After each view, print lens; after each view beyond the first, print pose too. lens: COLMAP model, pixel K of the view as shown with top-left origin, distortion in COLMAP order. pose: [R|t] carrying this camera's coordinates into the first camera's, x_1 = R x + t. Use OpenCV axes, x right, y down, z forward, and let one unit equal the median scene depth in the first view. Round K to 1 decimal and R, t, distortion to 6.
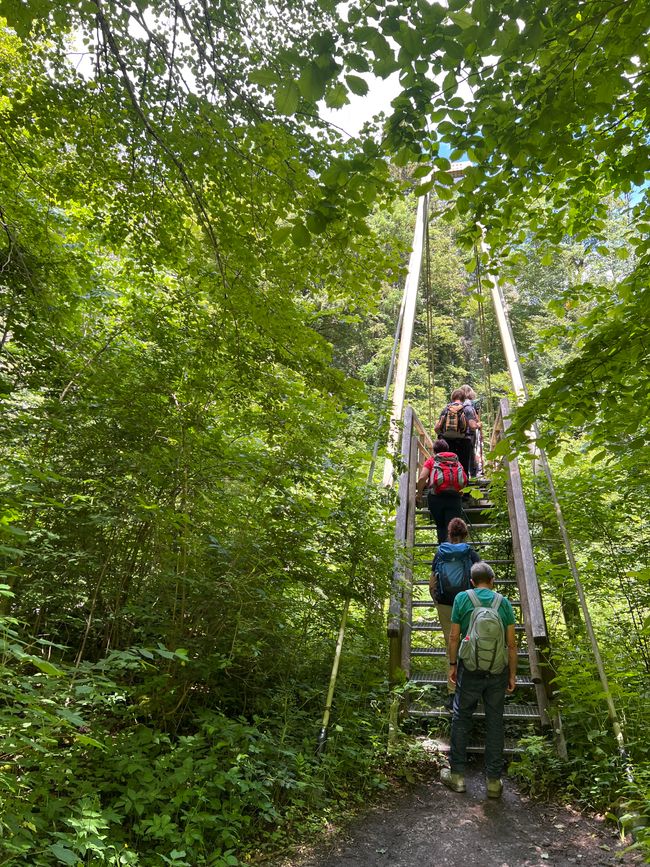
lens RADIAL K [[651.1, 0, 325.0], [0, 651.1, 433.5], [0, 0, 1]] dist [0.074551, -0.087750]
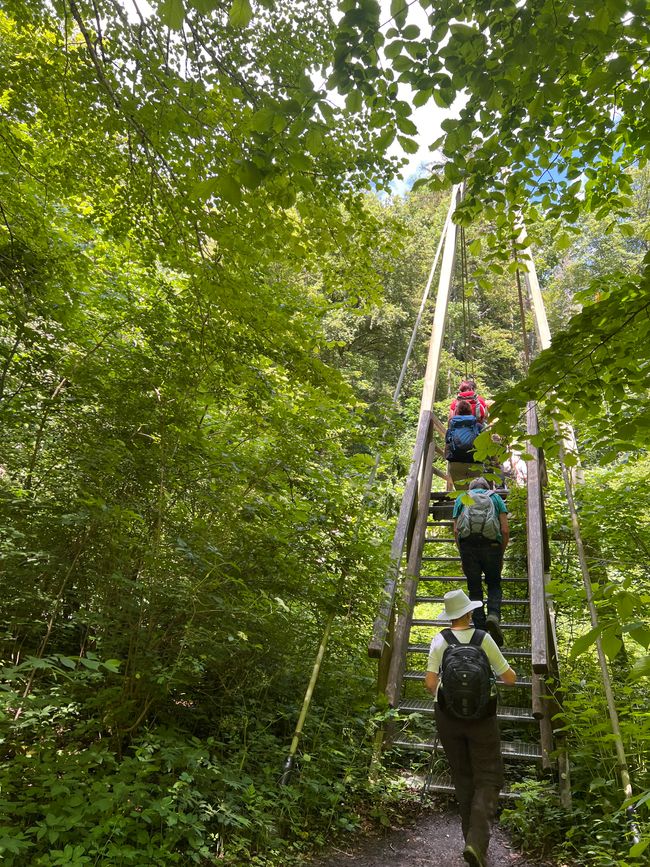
lens RADIAL K [[643.1, 0, 323.5], [0, 643.1, 436.8], [0, 0, 1]] dist [0.087458, -0.100872]
pose [[0.994941, 0.012194, -0.099722, 0.121381], [-0.014285, 0.999692, -0.020281, 0.028981], [0.099444, 0.021603, 0.994809, 0.106775]]
